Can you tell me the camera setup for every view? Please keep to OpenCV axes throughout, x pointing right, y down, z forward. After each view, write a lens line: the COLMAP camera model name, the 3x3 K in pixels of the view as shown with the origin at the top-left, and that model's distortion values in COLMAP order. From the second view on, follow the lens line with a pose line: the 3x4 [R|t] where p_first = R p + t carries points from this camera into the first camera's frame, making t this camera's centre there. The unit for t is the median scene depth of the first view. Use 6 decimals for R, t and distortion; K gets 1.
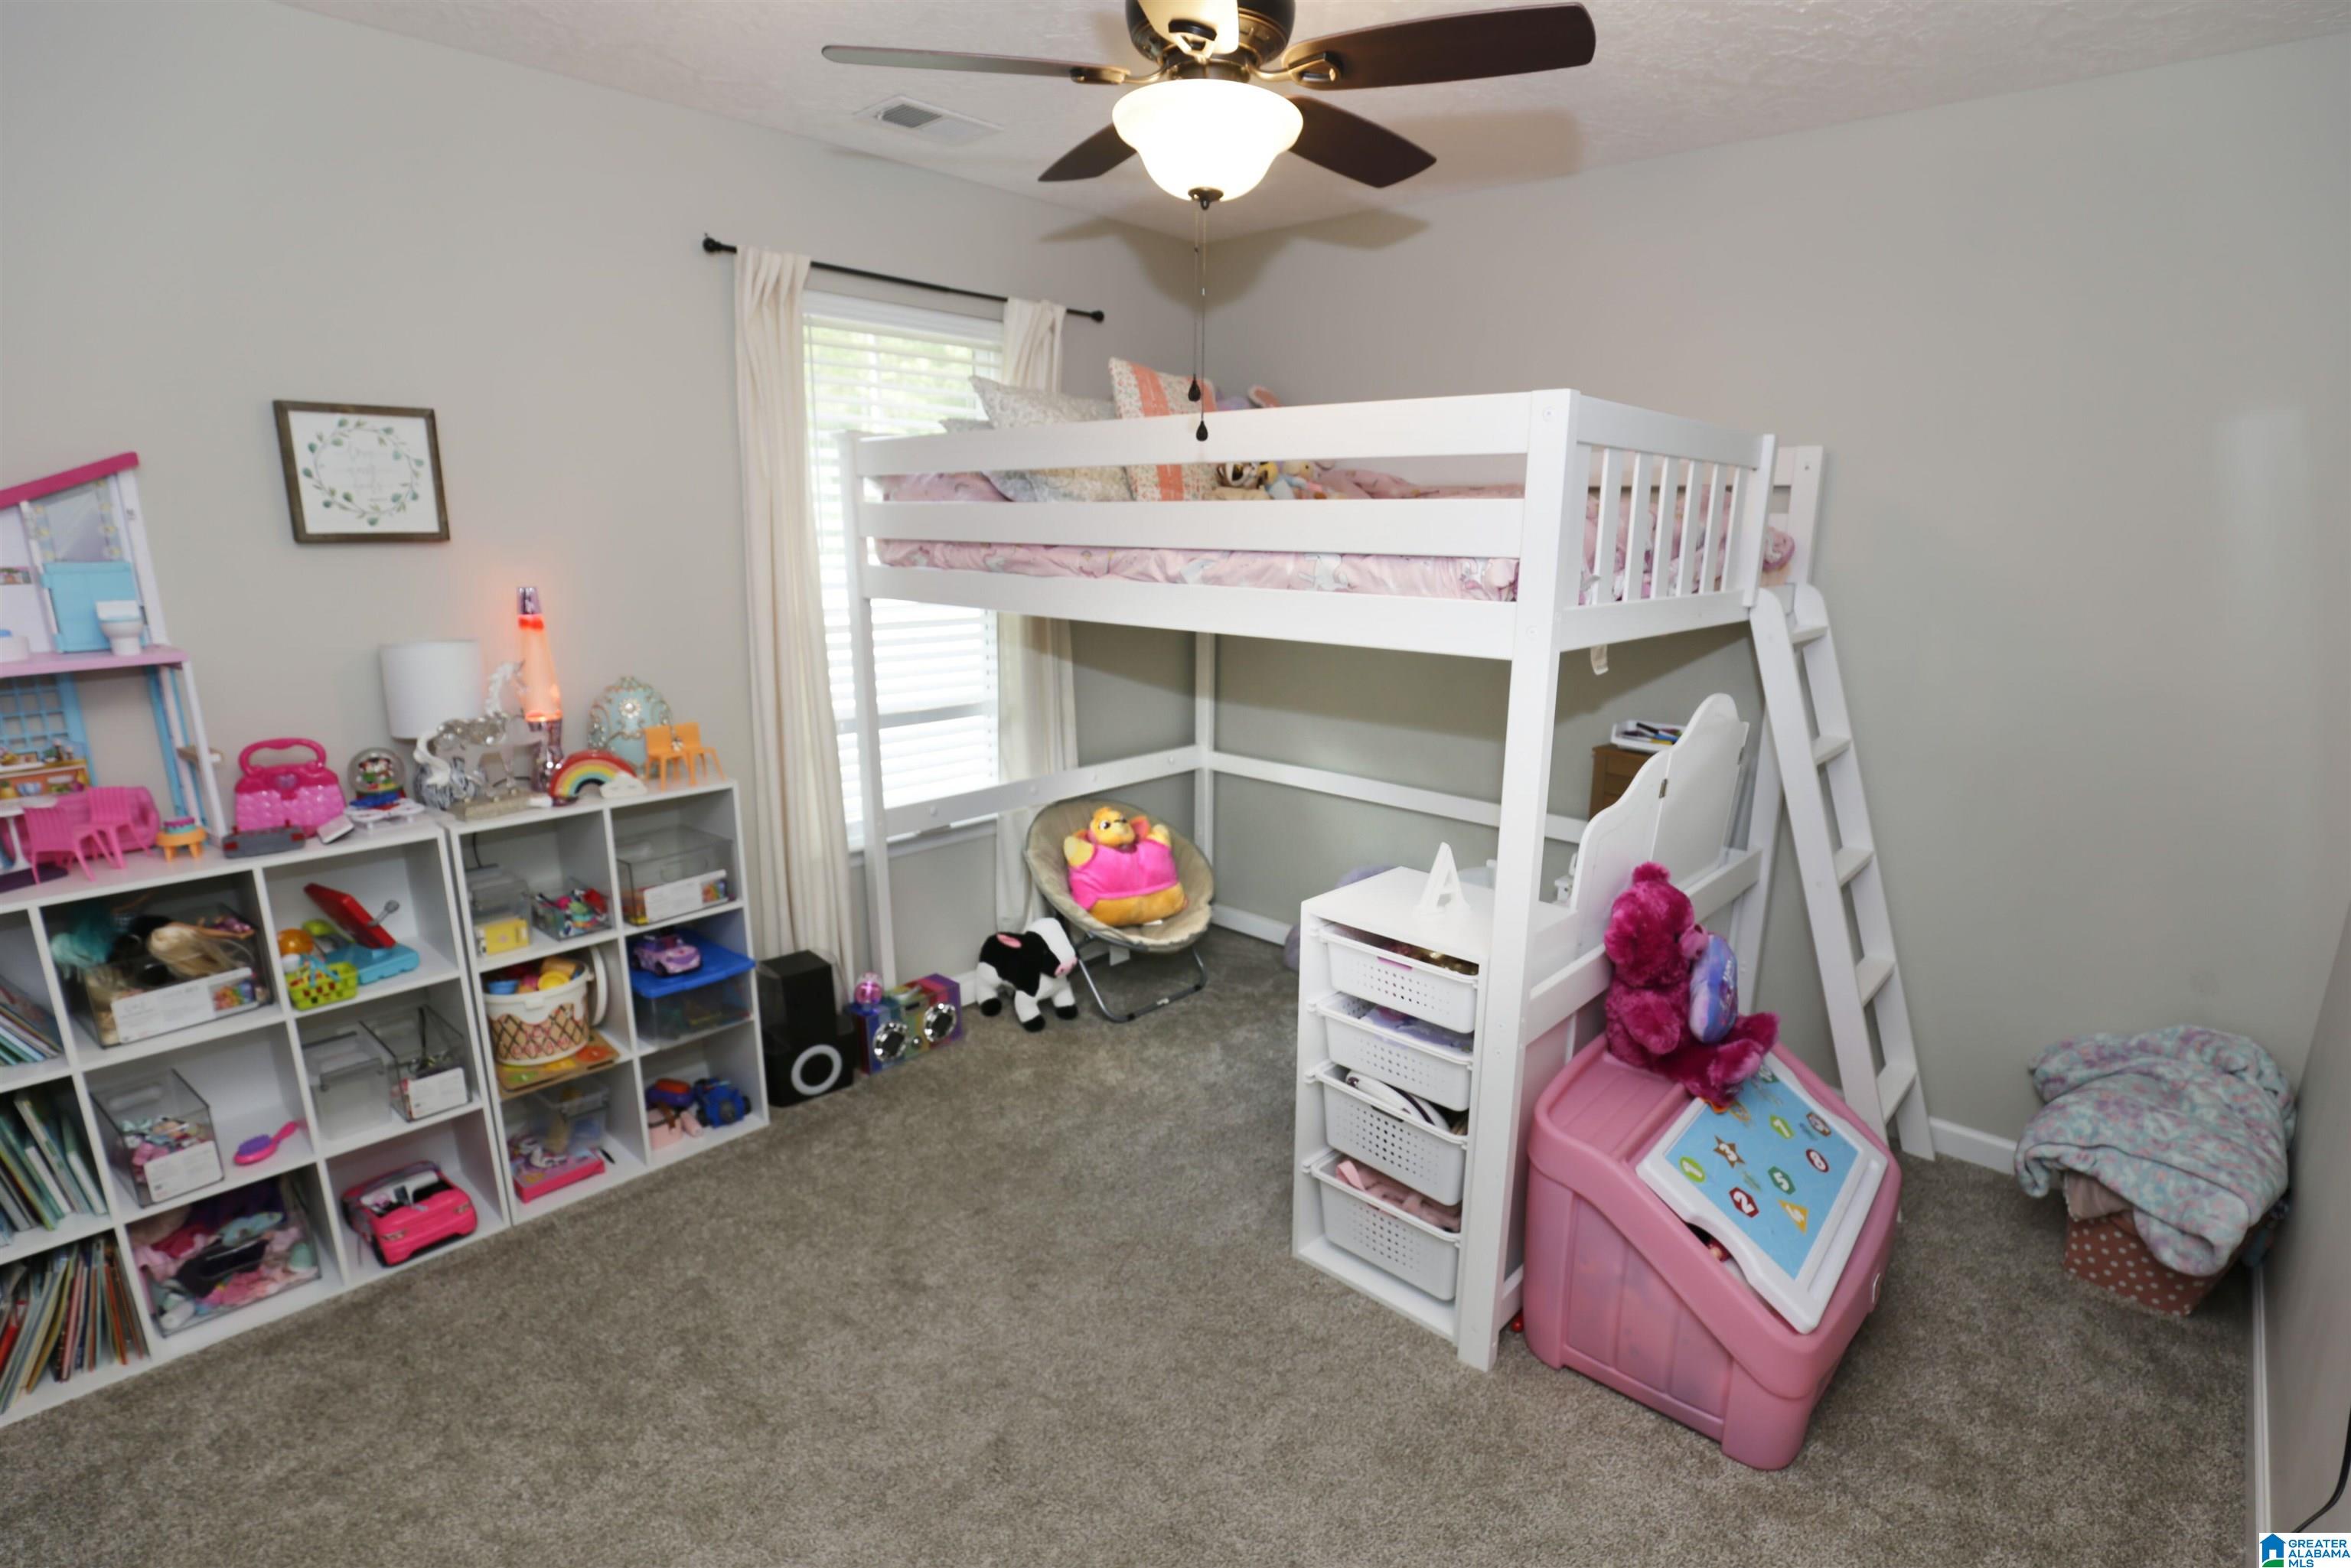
lens RADIAL K [[1097.1, 0, 1198.1], [0, 1097.1, 793.0], [0, 0, 1]] dist [-0.024460, 0.001812]
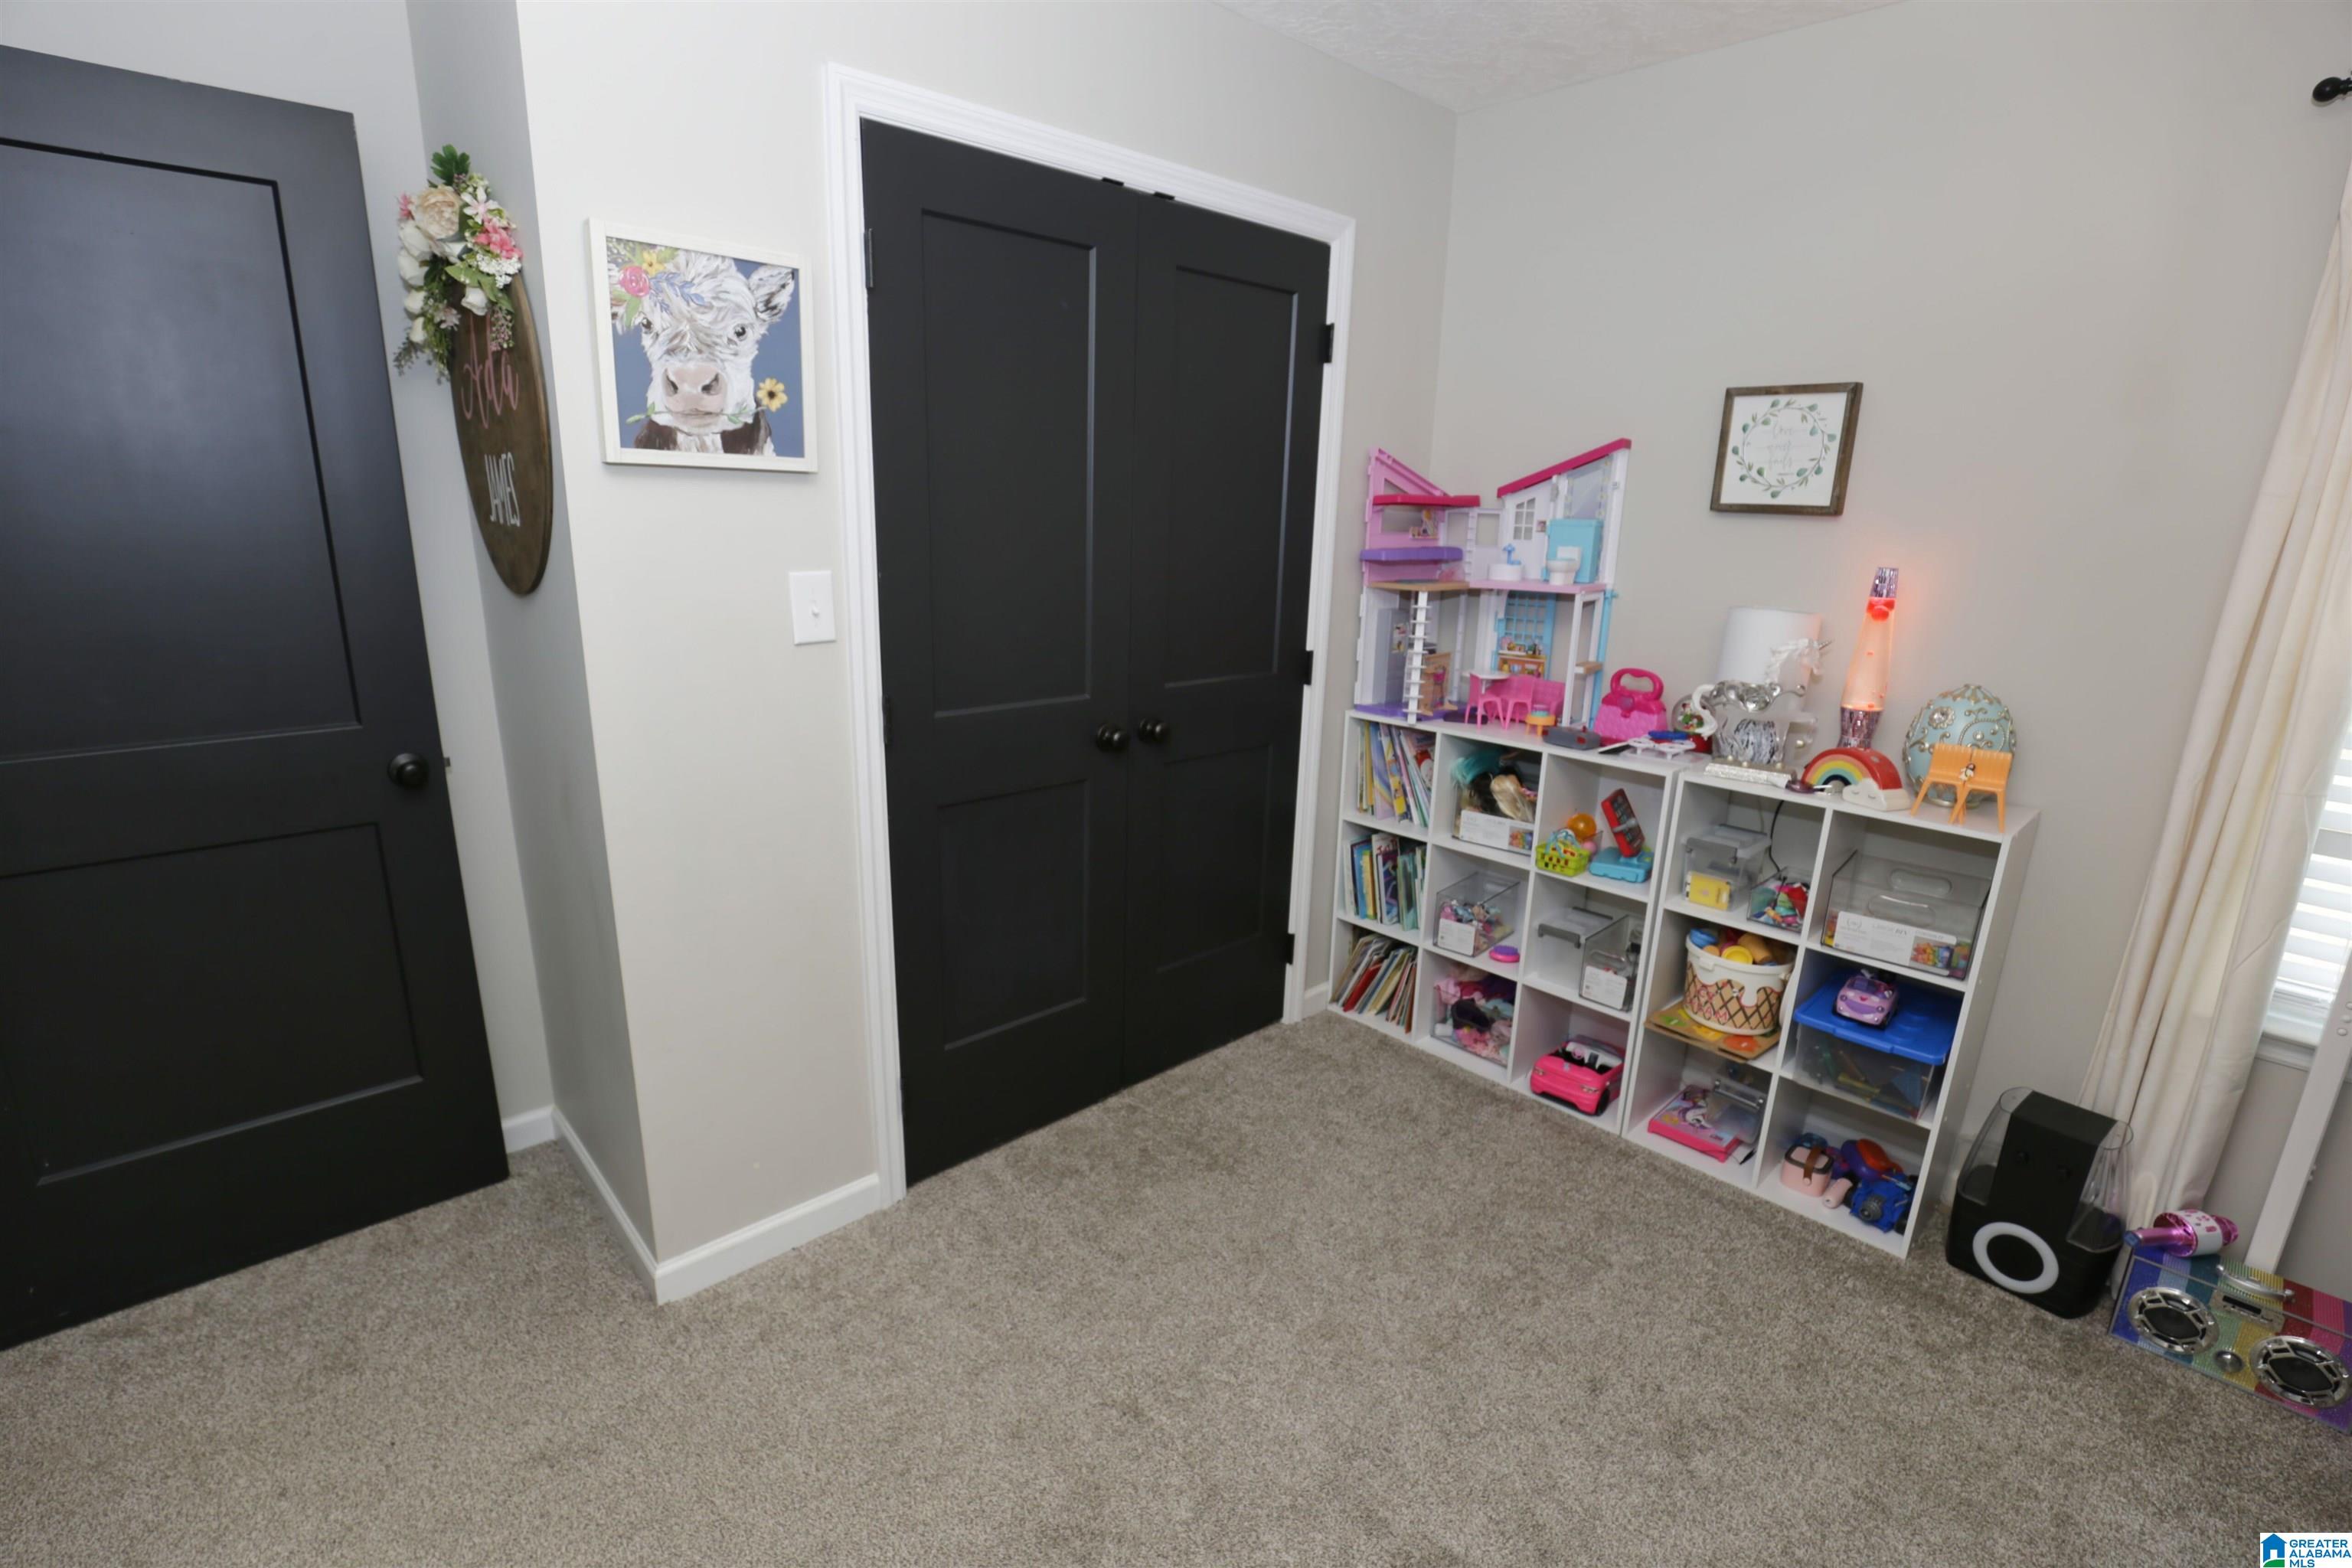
lens RADIAL K [[1075.3, 0, 1189.6], [0, 1075.3, 797.0], [0, 0, 1]] dist [-0.024627, -0.000277]
pose [[-0.049222, 0.253984, -0.965955, 0.359704], [-0.267074, 0.928564, 0.257762, -0.085232], [0.962418, 0.270669, 0.022127, 0.477236]]
